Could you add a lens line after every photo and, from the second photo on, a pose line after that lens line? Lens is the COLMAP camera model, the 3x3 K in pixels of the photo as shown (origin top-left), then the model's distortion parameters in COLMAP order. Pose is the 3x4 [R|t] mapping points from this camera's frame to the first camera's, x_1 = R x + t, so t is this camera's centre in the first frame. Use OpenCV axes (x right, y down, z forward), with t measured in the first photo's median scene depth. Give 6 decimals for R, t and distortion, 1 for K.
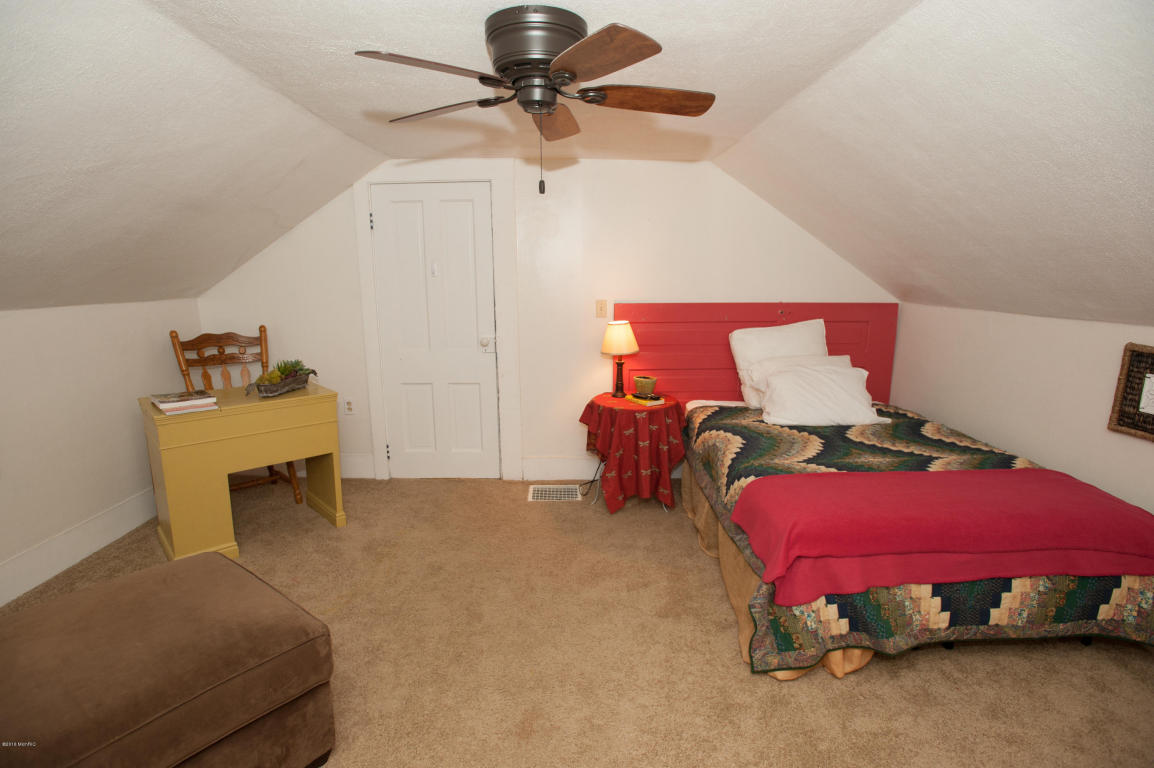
lens RADIAL K [[556.4, 0, 571.9], [0, 556.4, 386.4], [0, 0, 1]] dist [-0.045288, 0.011918]
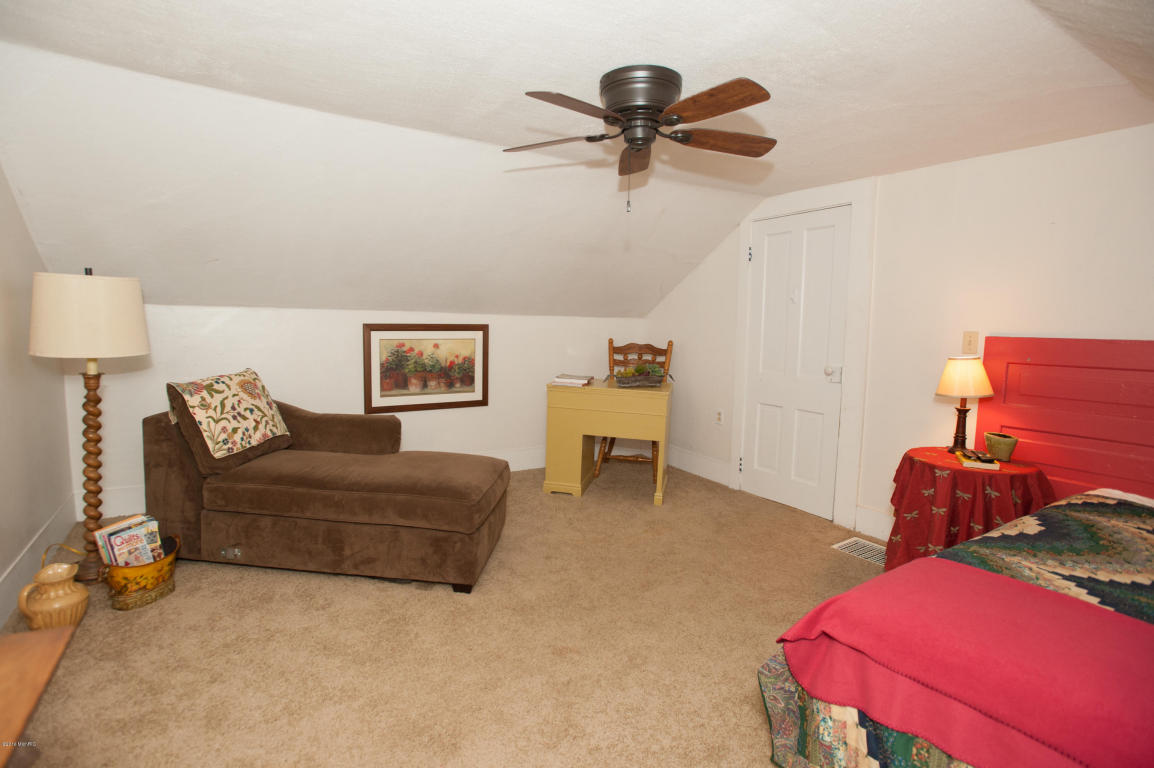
lens RADIAL K [[556.4, 0, 569.4], [0, 556.4, 376.0], [0, 0, 1]] dist [-0.045288, 0.011918]
pose [[0.531810, 0.100295, -0.840904, 0.464270], [-0.187965, 0.982174, -0.001729, 0.017440], [0.825740, 0.158980, 0.541182, 0.142453]]
